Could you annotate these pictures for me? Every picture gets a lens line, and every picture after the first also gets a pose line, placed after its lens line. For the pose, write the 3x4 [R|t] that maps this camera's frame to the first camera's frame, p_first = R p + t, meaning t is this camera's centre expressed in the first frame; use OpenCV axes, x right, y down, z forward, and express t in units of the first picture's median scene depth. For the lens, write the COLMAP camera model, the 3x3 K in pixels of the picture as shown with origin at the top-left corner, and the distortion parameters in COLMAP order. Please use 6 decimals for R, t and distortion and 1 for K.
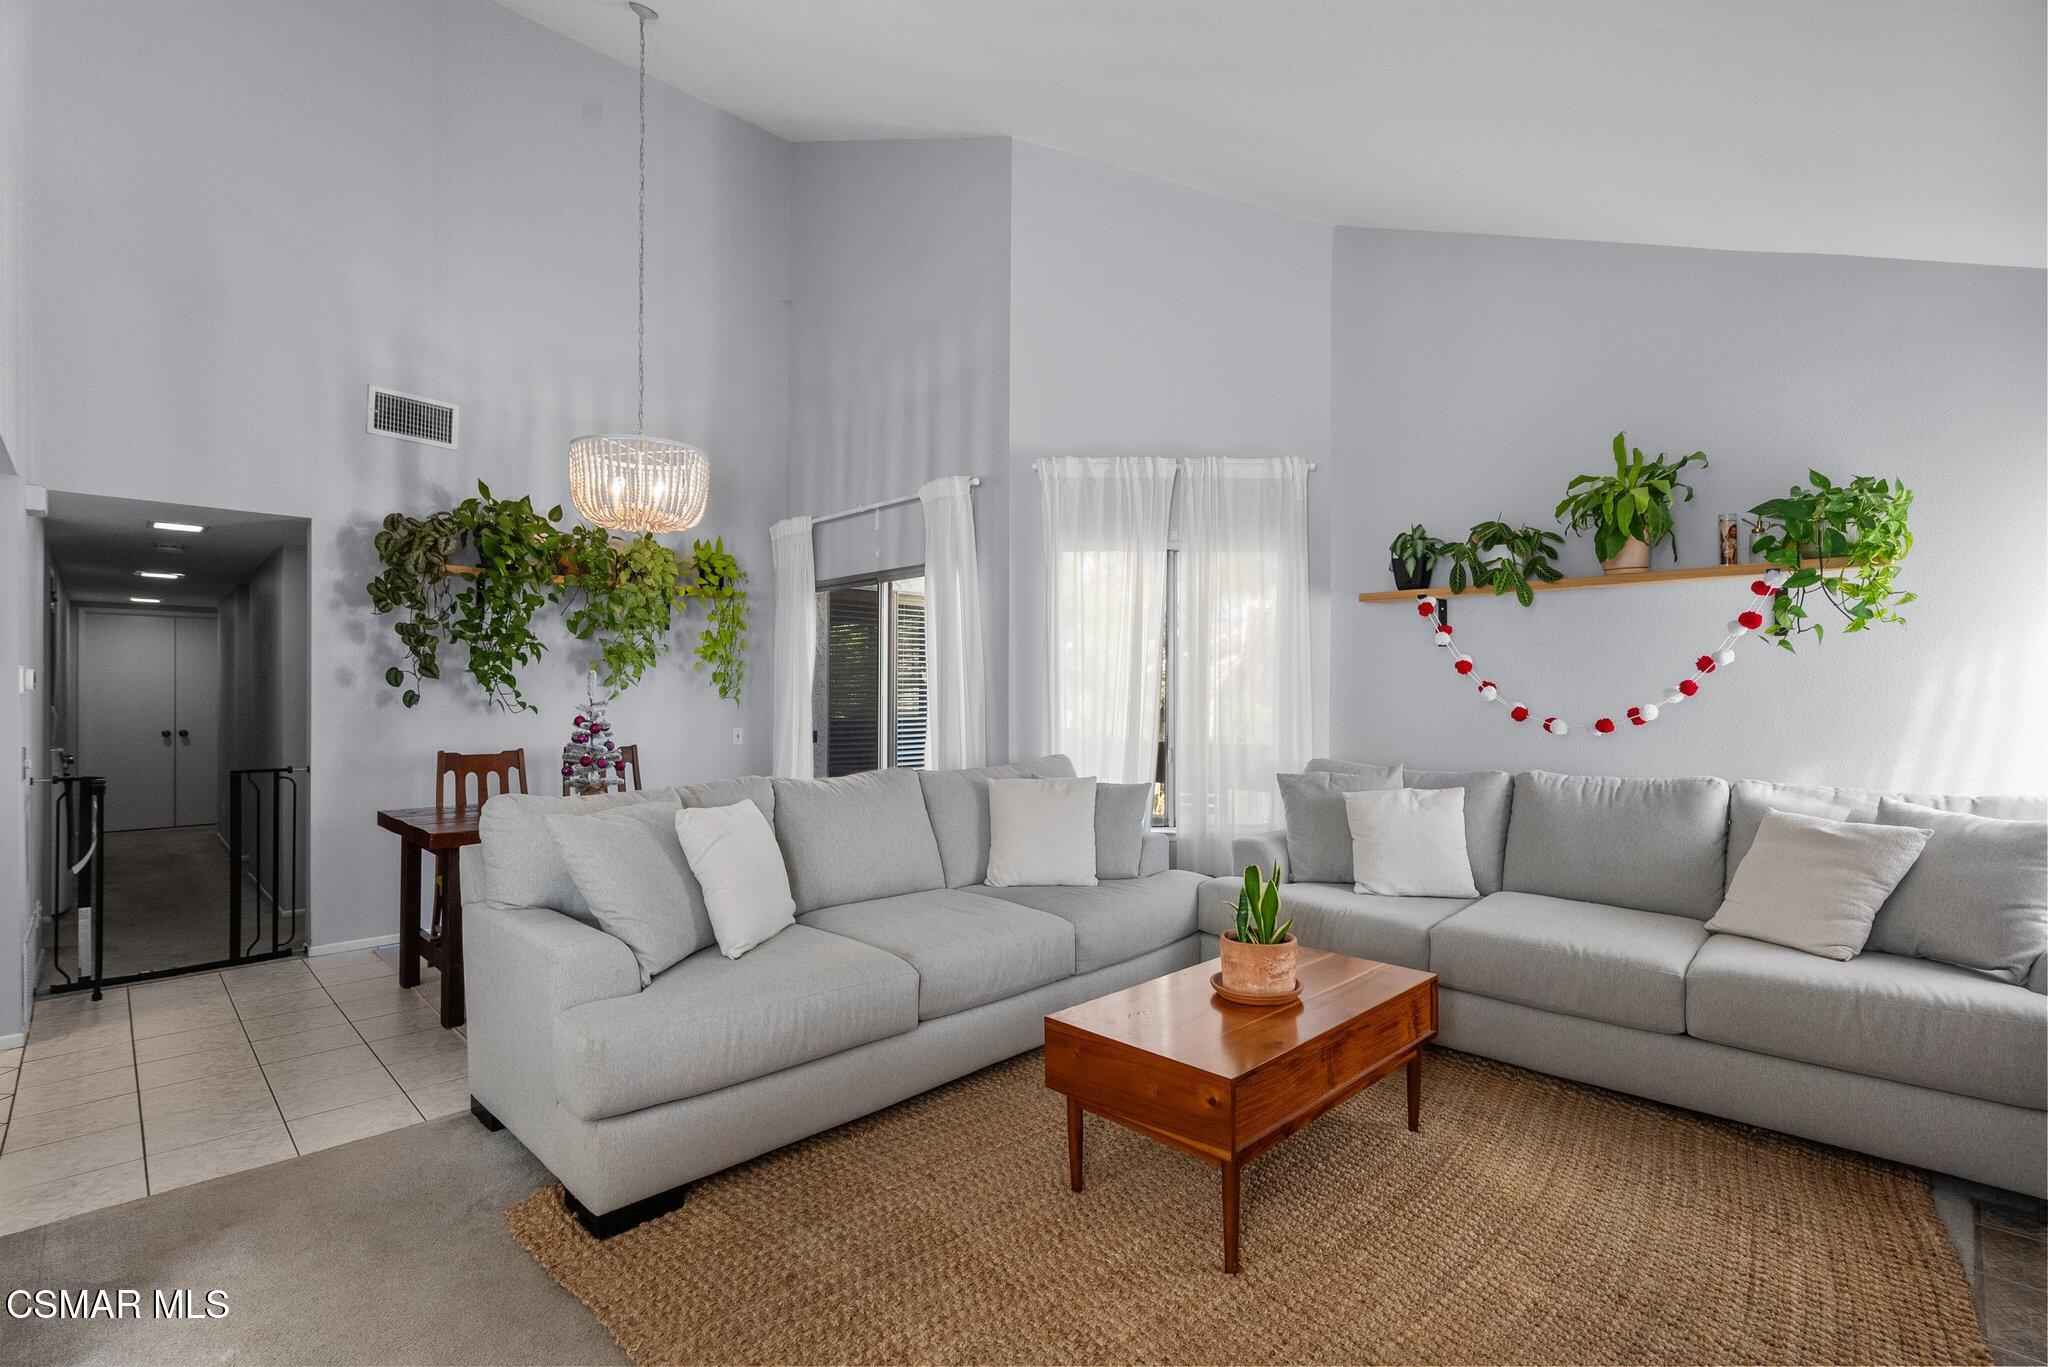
lens RADIAL K [[936.4, 0, 1024.1], [0, 936.4, 700.3], [0, 0, 1]] dist [0.001250, 0.000426]
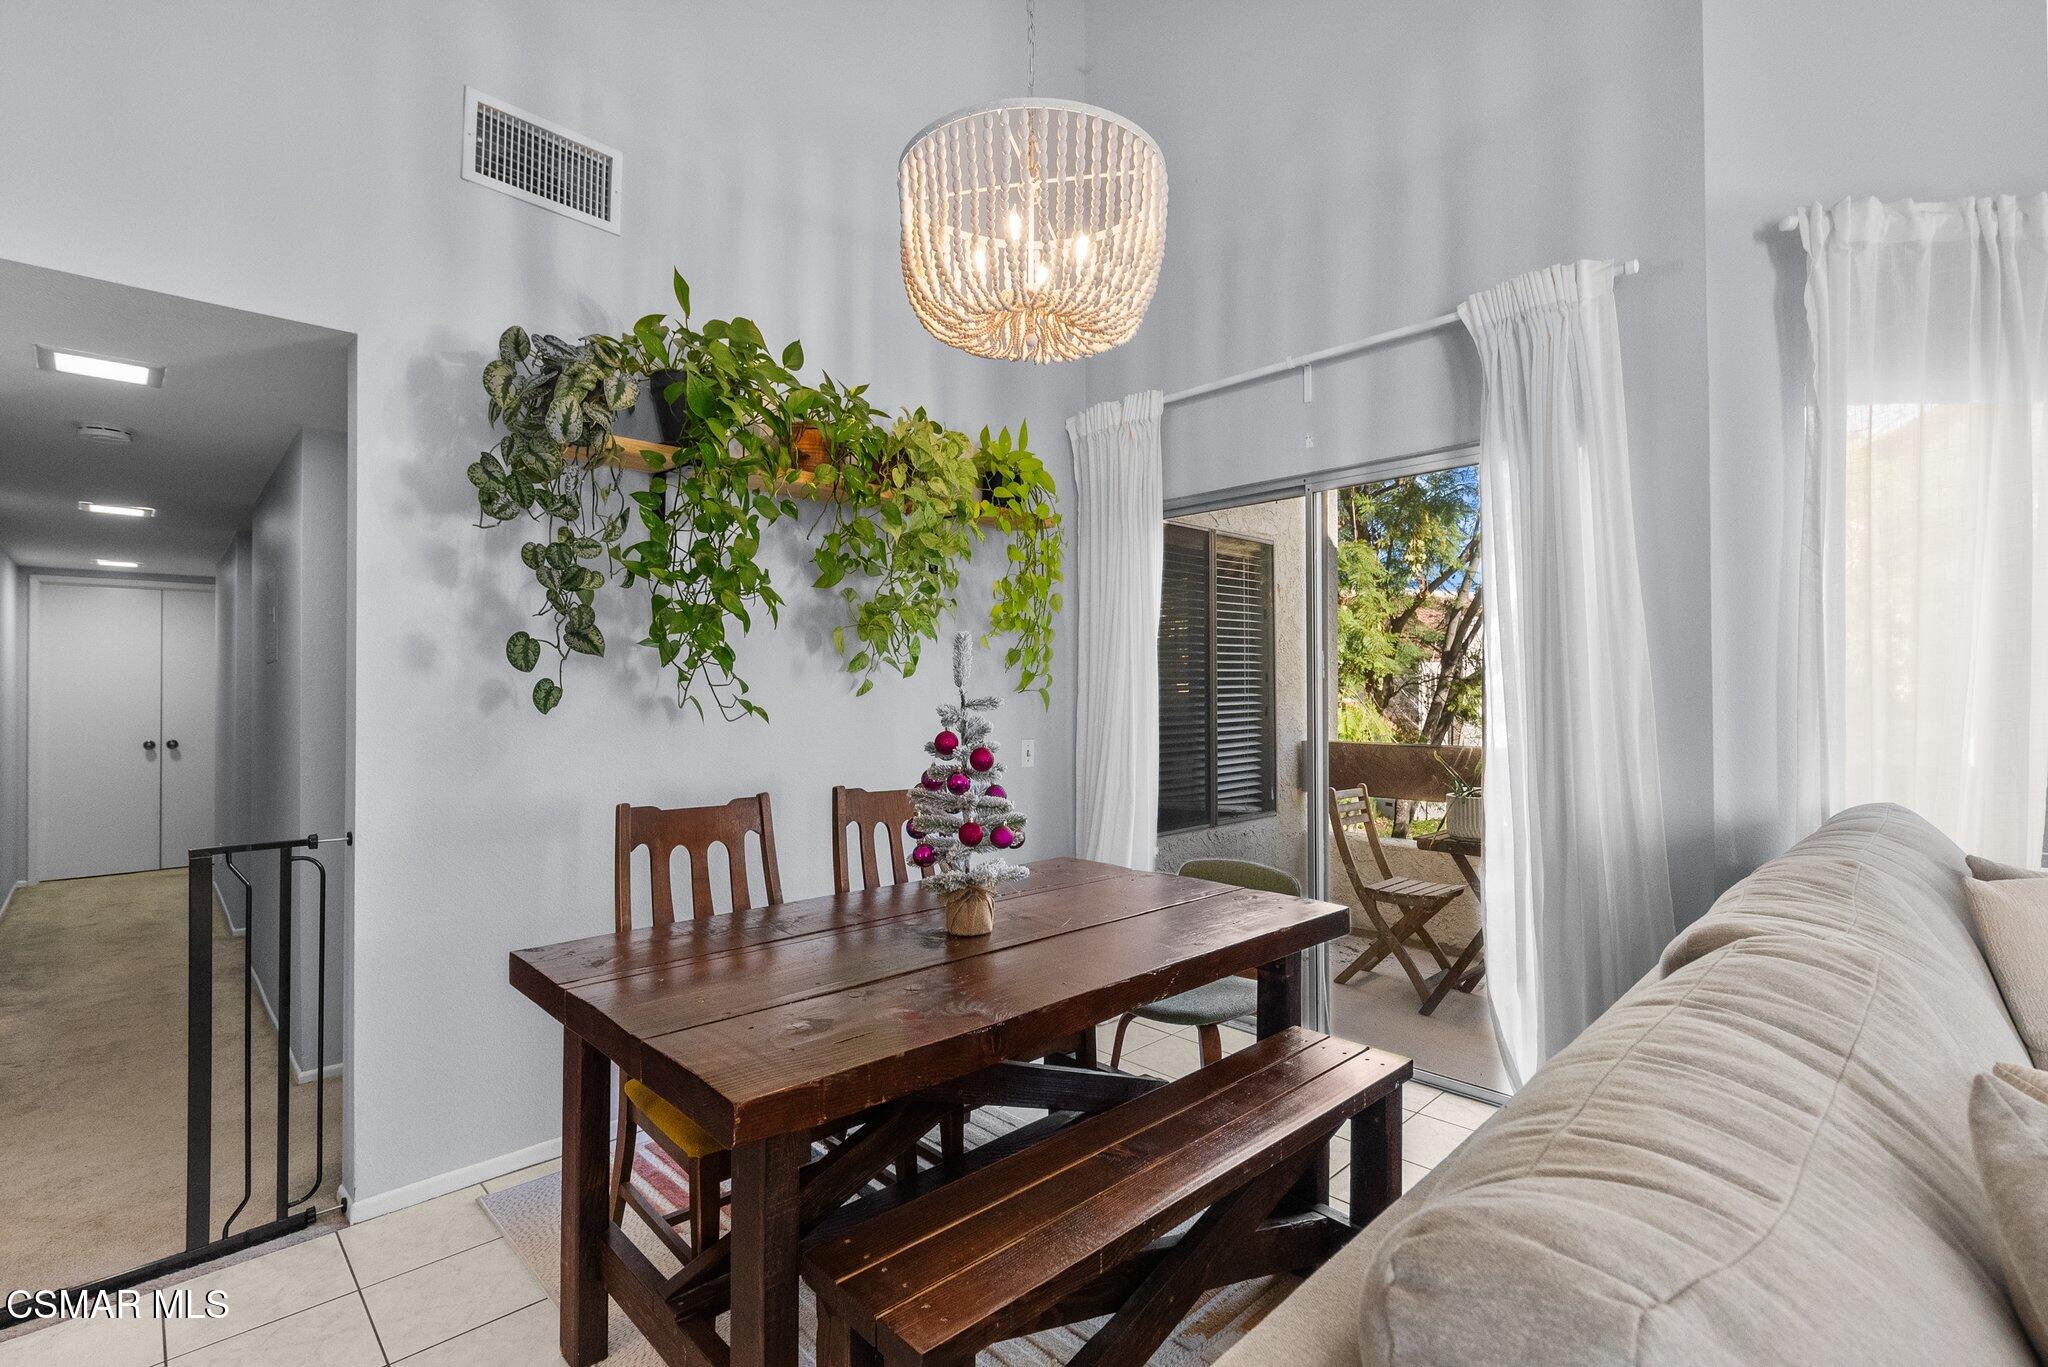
lens RADIAL K [[946.3, 0, 1024.0], [0, 946.3, 683.5], [0, 0, 1]] dist [-0.001990, 0.000044]
pose [[0.999835, -0.006099, -0.017127, -0.385660], [0.005891, 0.999909, -0.012146, -0.000606], [0.017199, 0.012043, 0.999780, 0.489863]]
